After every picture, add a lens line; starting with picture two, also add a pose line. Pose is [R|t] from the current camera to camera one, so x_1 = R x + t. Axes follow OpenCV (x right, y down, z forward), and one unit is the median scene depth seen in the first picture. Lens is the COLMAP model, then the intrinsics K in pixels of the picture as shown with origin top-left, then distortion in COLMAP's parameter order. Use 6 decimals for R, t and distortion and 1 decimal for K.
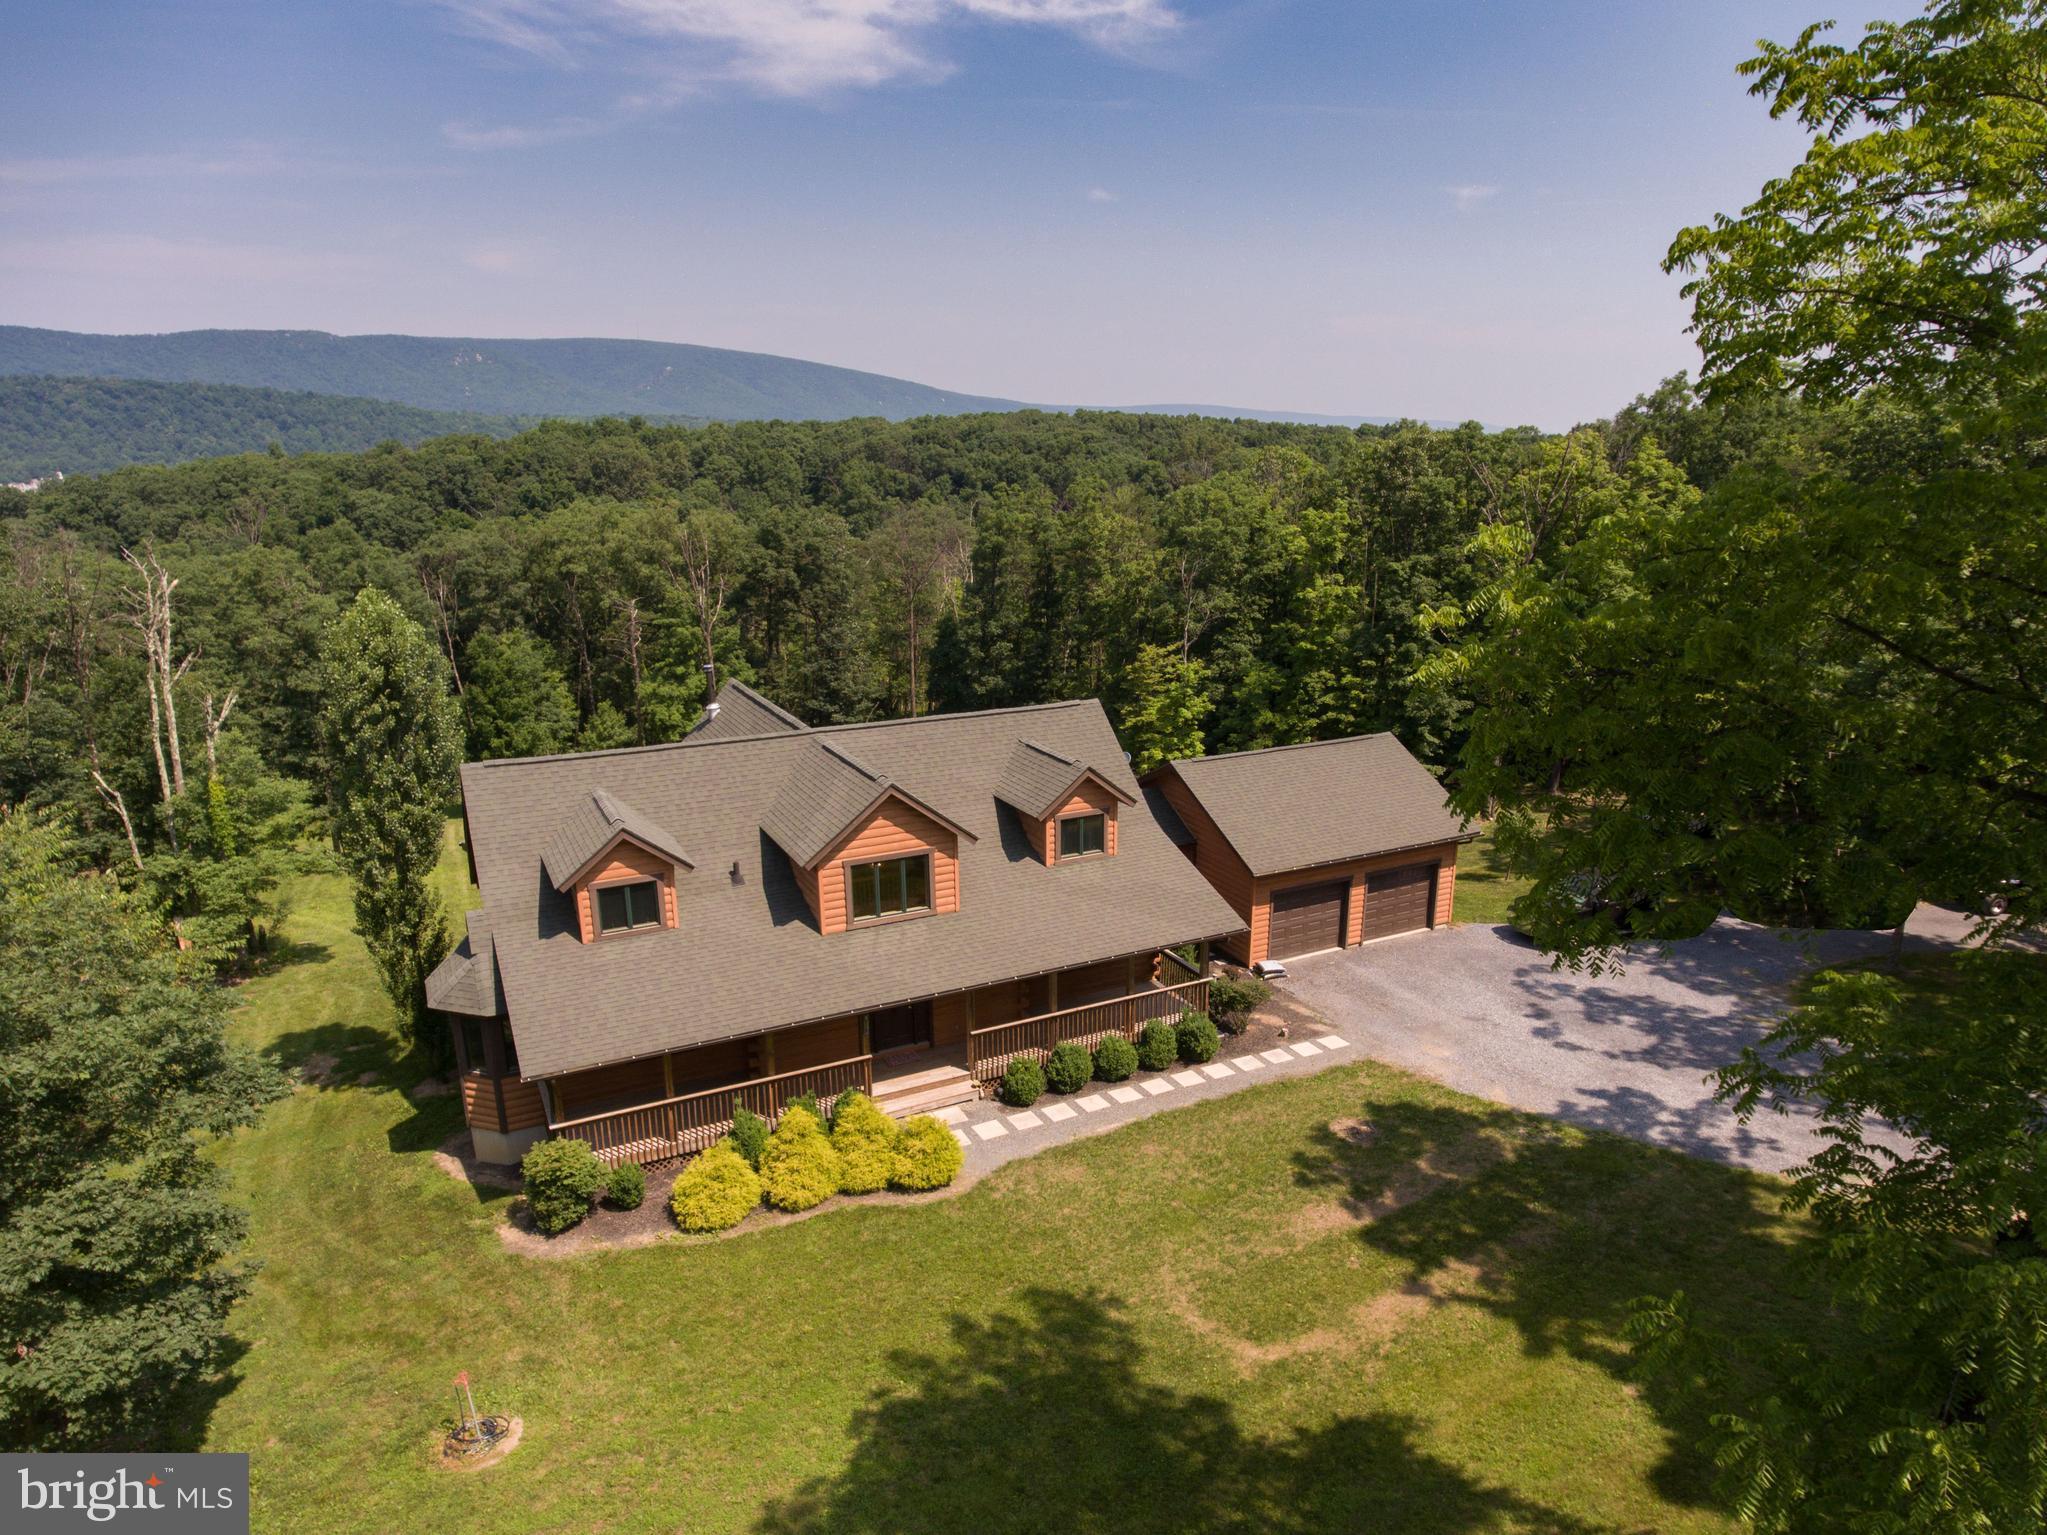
lens RADIAL K [[1288.8, 0, 1052.1], [0, 1288.8, 813.5], [0, 0, 1]] dist [-0.005379, 0.002065]
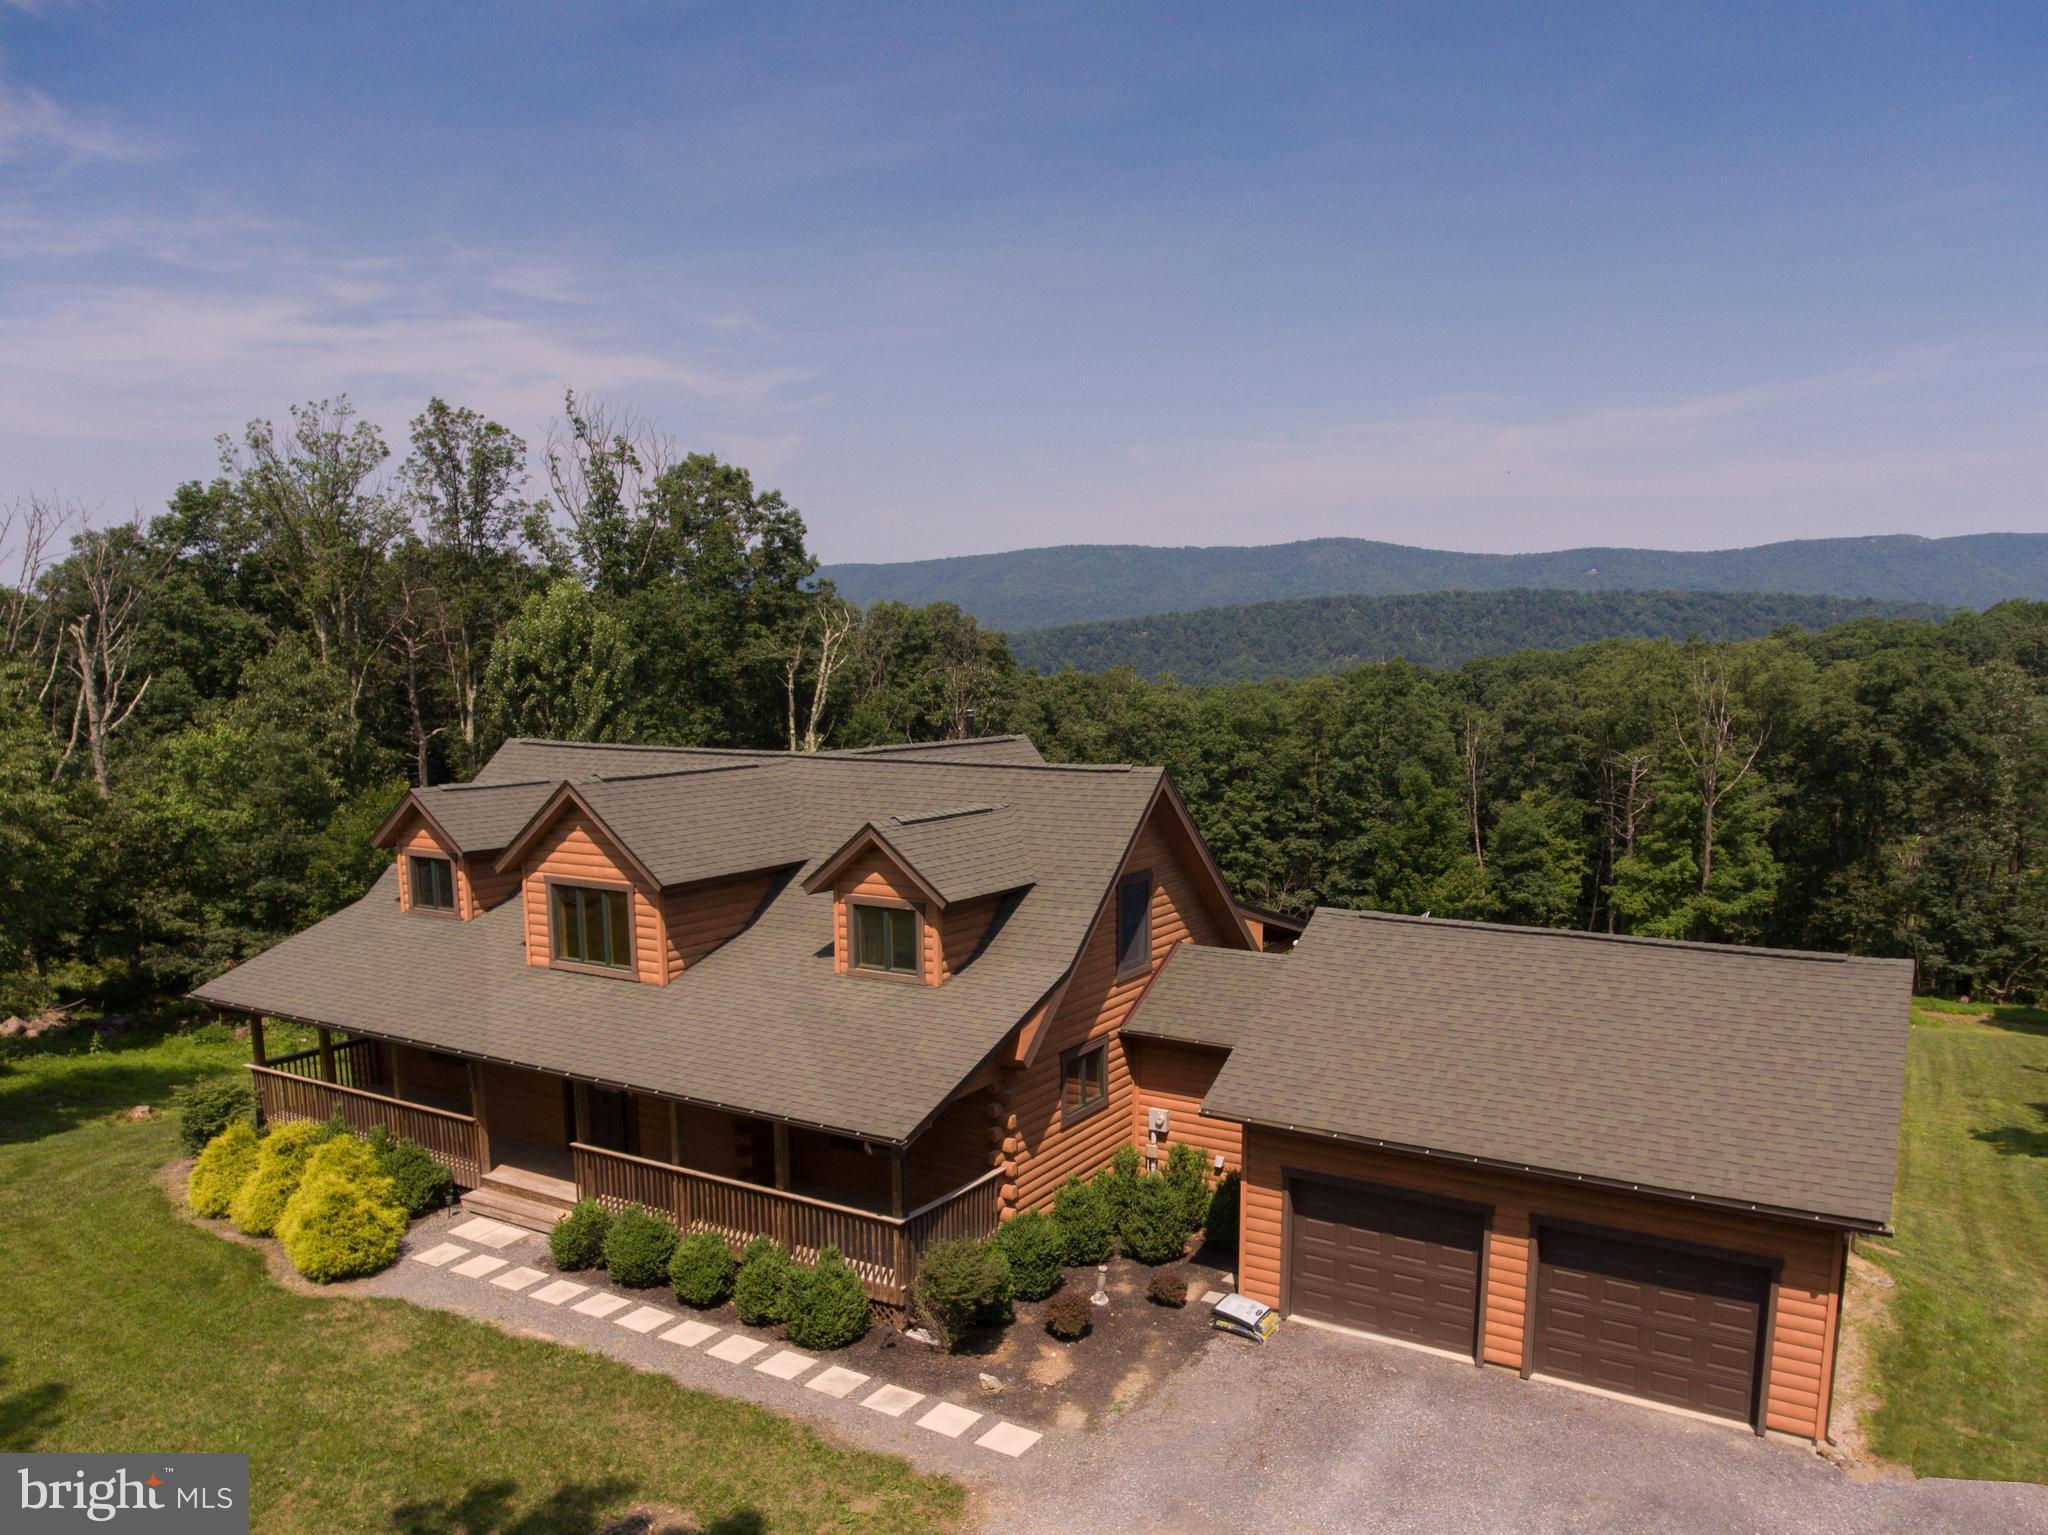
lens RADIAL K [[1463.8, 0, 1092.4], [0, 1463.8, 913.0], [0, 0, 1]] dist [-0.002894, -0.001505]
pose [[0.534867, 0.146318, -0.832171, 0.598953], [-0.236611, 0.971424, 0.018723, -0.028588], [0.811130, 0.186886, 0.554203, 0.617693]]
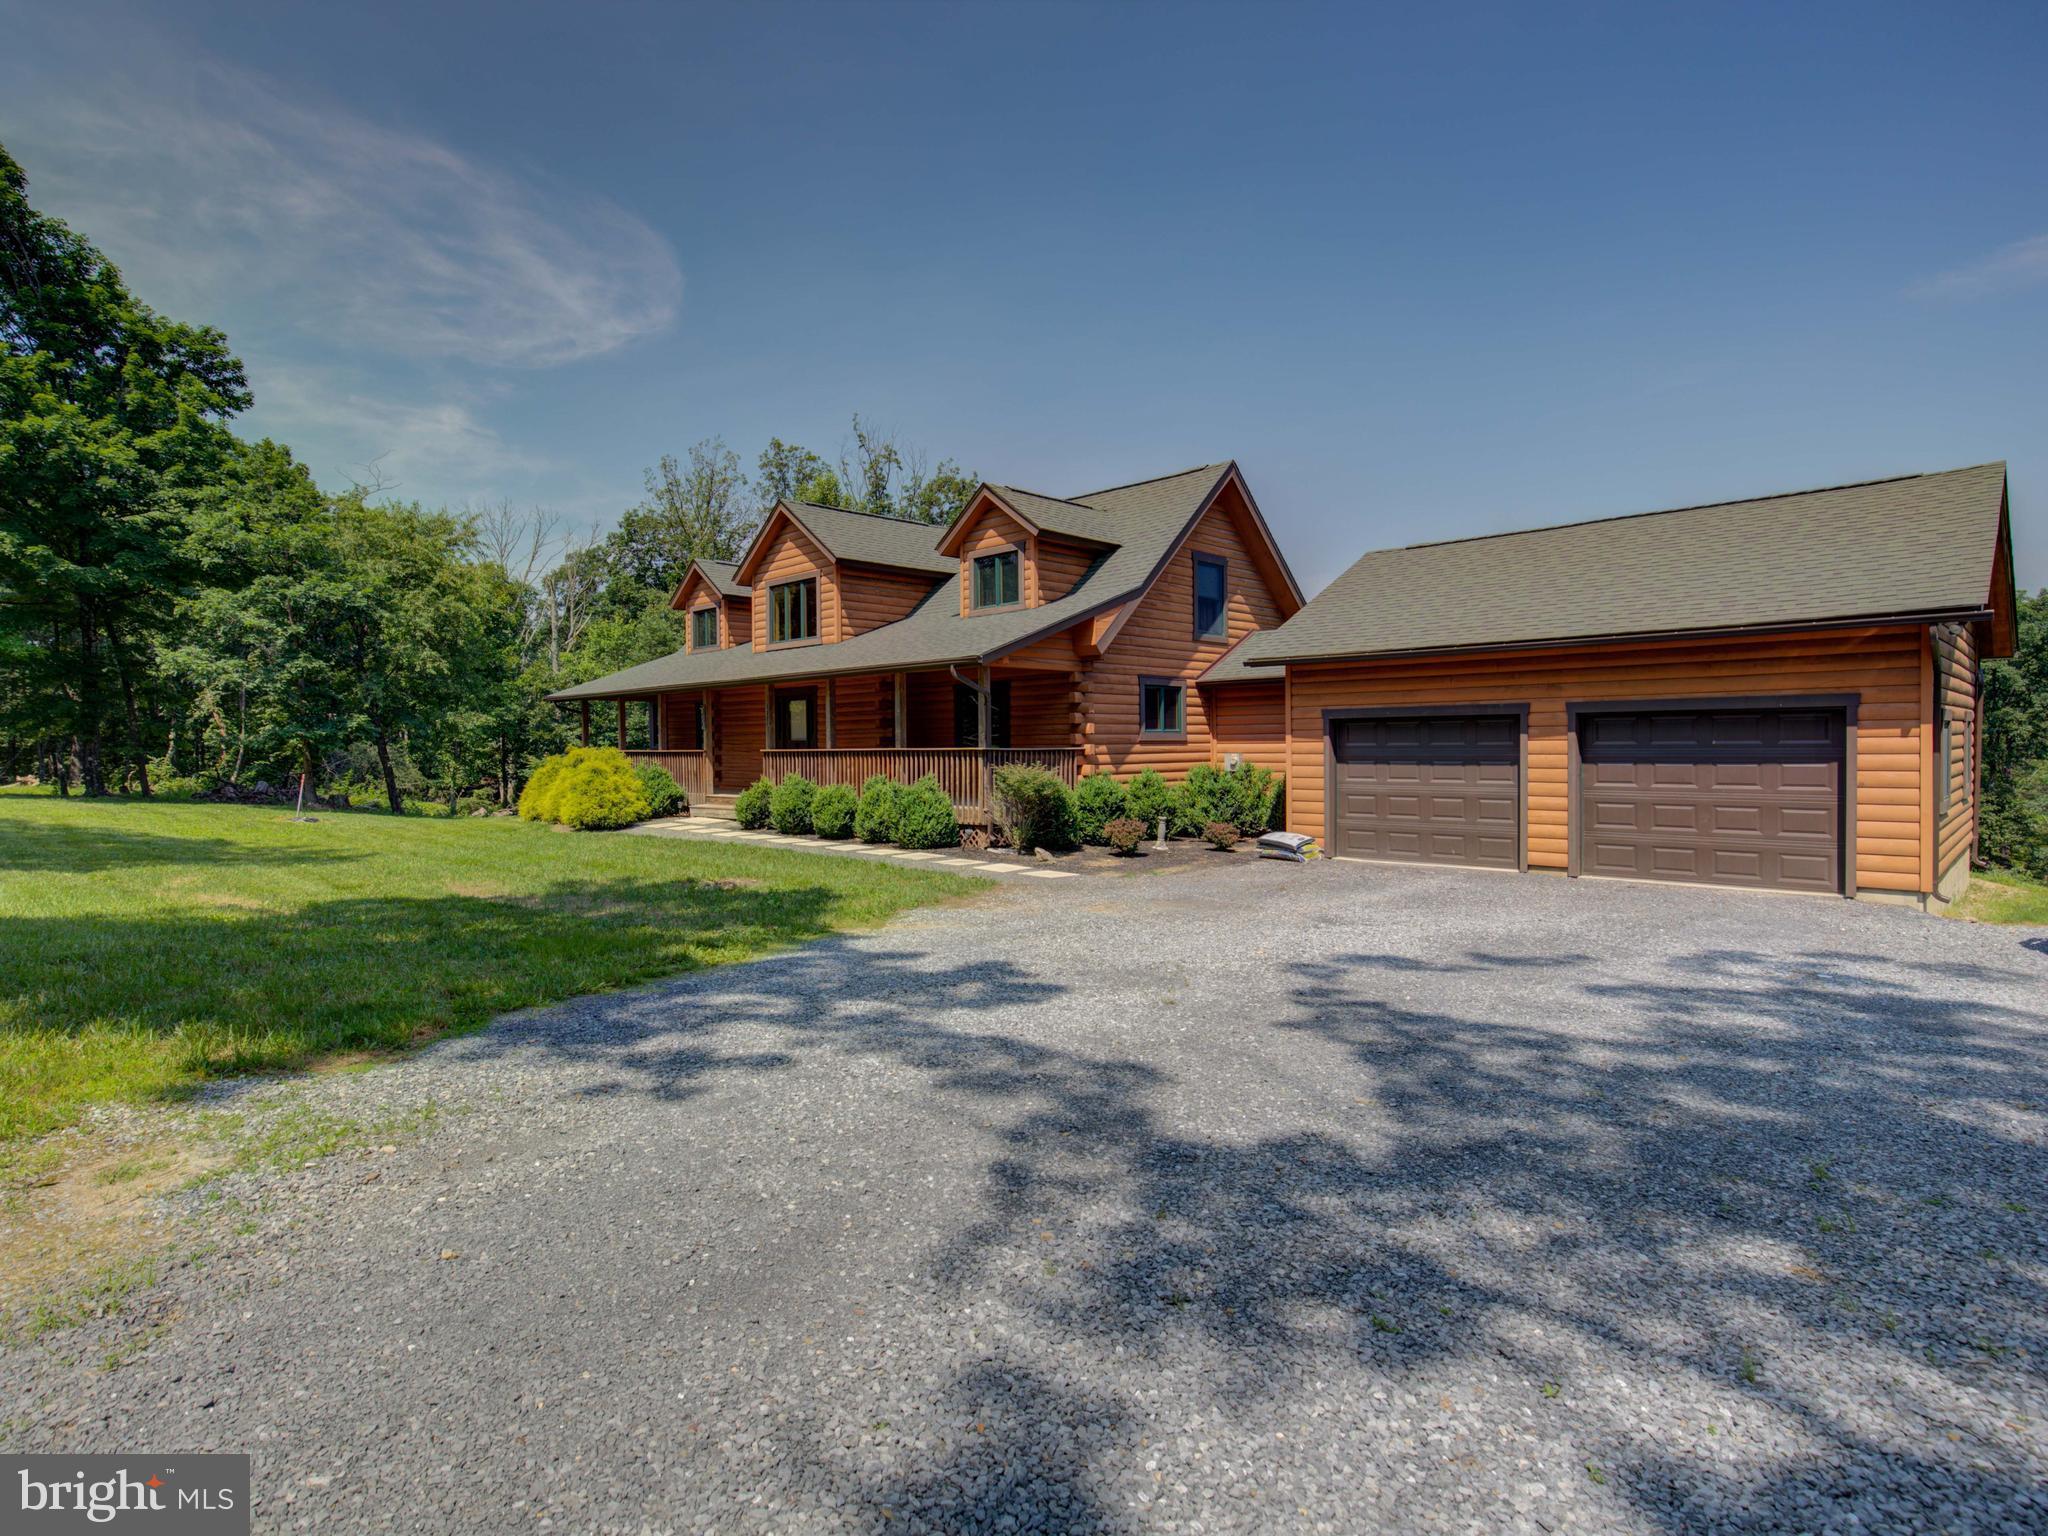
lens RADIAL K [[1072.1, 0, 947.9], [0, 1072.1, 756.3], [0, 0, 1]] dist [-0.002151, -0.000440]
pose [[0.268666, 0.007650, -0.963203, 0.580571], [-0.259345, 0.963616, -0.064686, 0.153464], [0.927663, 0.267181, 0.260875, 0.747926]]
